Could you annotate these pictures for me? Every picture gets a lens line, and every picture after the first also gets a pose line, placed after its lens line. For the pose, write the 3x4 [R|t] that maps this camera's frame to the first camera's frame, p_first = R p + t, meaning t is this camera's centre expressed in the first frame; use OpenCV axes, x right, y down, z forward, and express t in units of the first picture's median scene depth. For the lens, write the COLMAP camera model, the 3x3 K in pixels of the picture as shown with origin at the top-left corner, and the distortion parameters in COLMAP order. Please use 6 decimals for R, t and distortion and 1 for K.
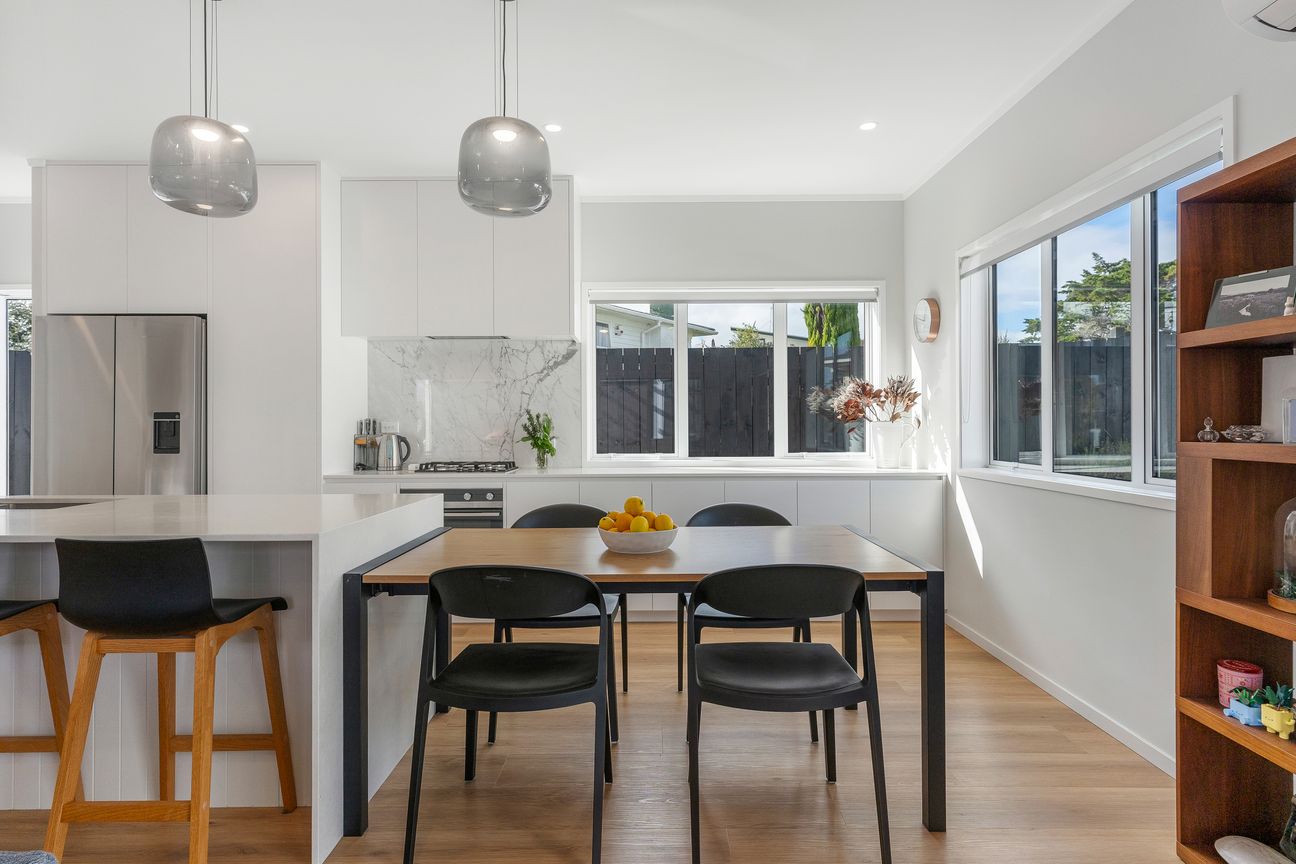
lens RADIAL K [[702.9, 0, 648.0], [0, 702.9, 432.0], [0, 0, 1]] dist [0.001436, 0.000995]
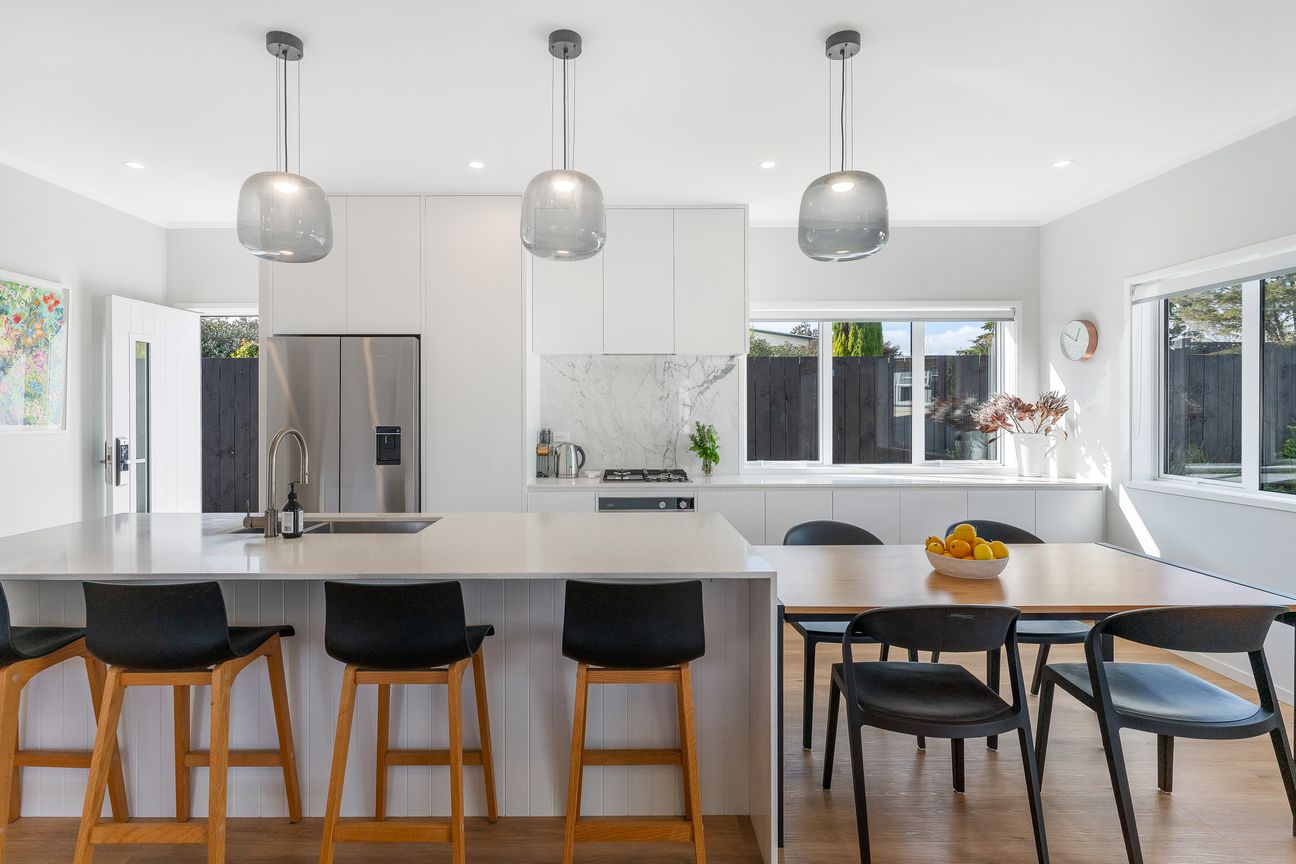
lens RADIAL K [[653.3, 0, 622.1], [0, 653.3, 421.2], [0, 0, 1]] dist [0.000848, -0.000200]
pose [[0.999996, 0.002677, -0.000197, -0.284001], [-0.002676, 0.999989, 0.003900, -0.035495], [0.000207, -0.003900, 0.999992, 0.001115]]
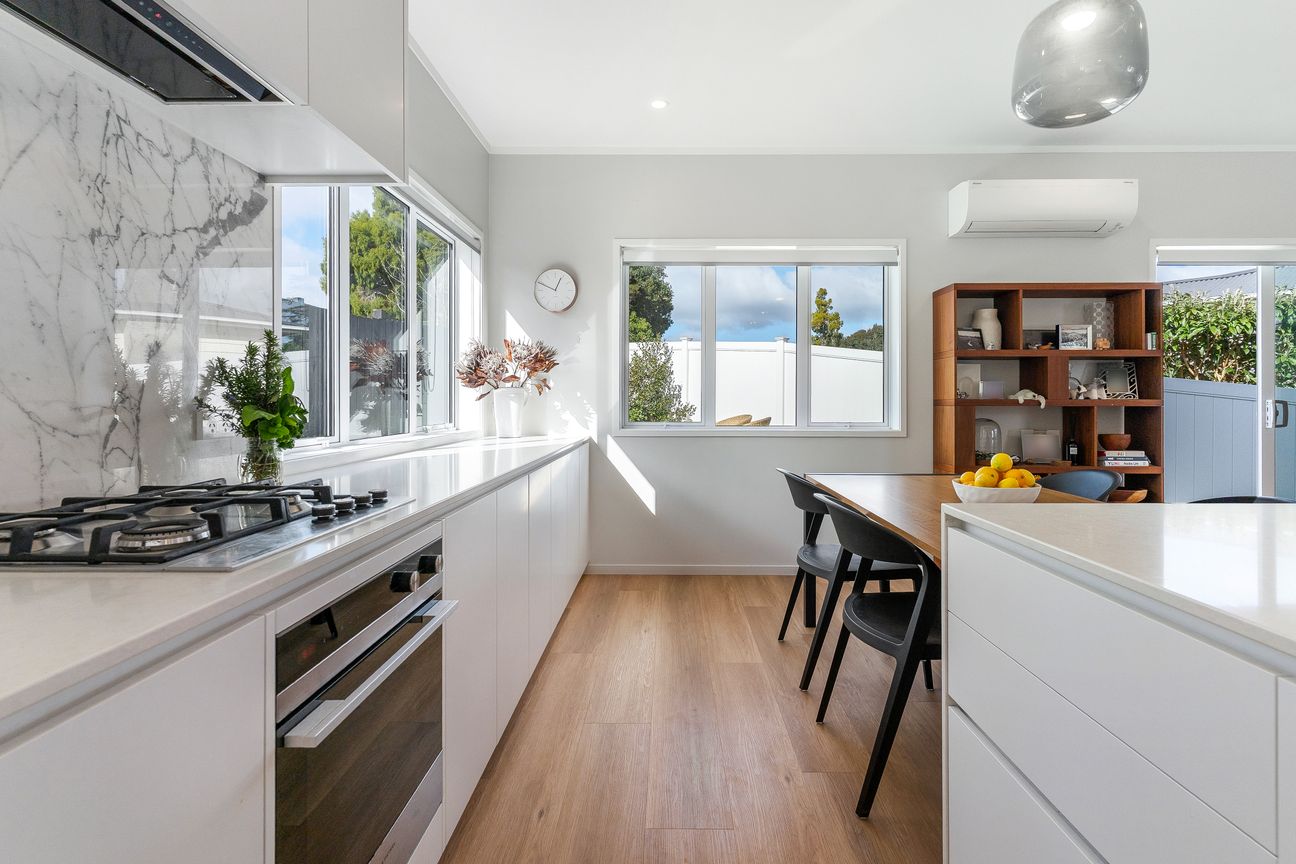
lens RADIAL K [[627.6, 0, 652.1], [0, 627.6, 402.4], [0, 0, 1]] dist [-0.000692, -0.000316]
pose [[0.029872, 0.000994, 0.999553, -0.488803], [0.009177, 0.999957, -0.001269, 0.007232], [-0.999512, 0.009211, 0.029861, 0.789214]]
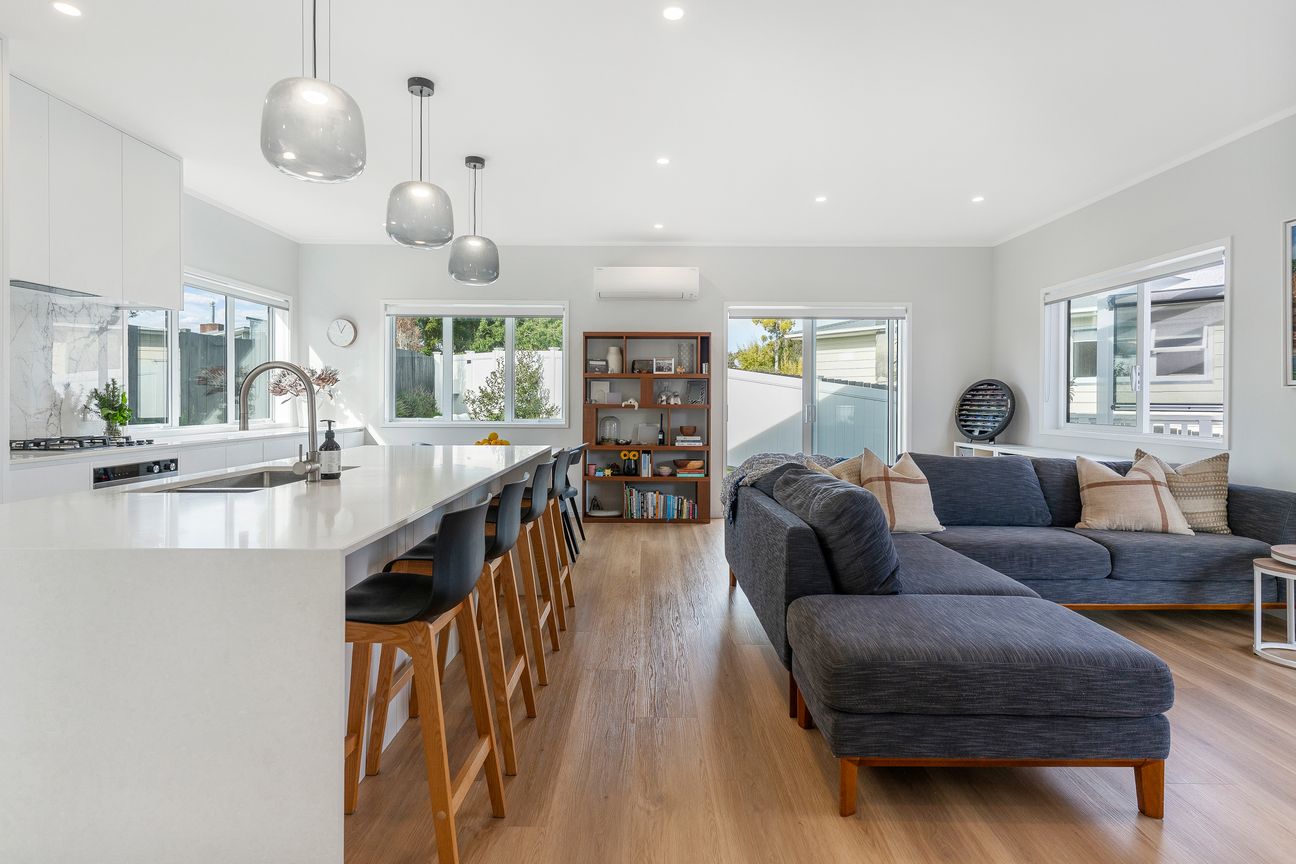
lens RADIAL K [[668.5, 0, 645.9], [0, 668.5, 403.4], [0, 0, 1]] dist [0.000203, 0.000236]
pose [[0.010729, -0.001464, 0.999941, -1.043584], [0.005787, 0.999982, 0.001402, 0.003394], [-0.999926, 0.005771, 0.010738, 0.285554]]
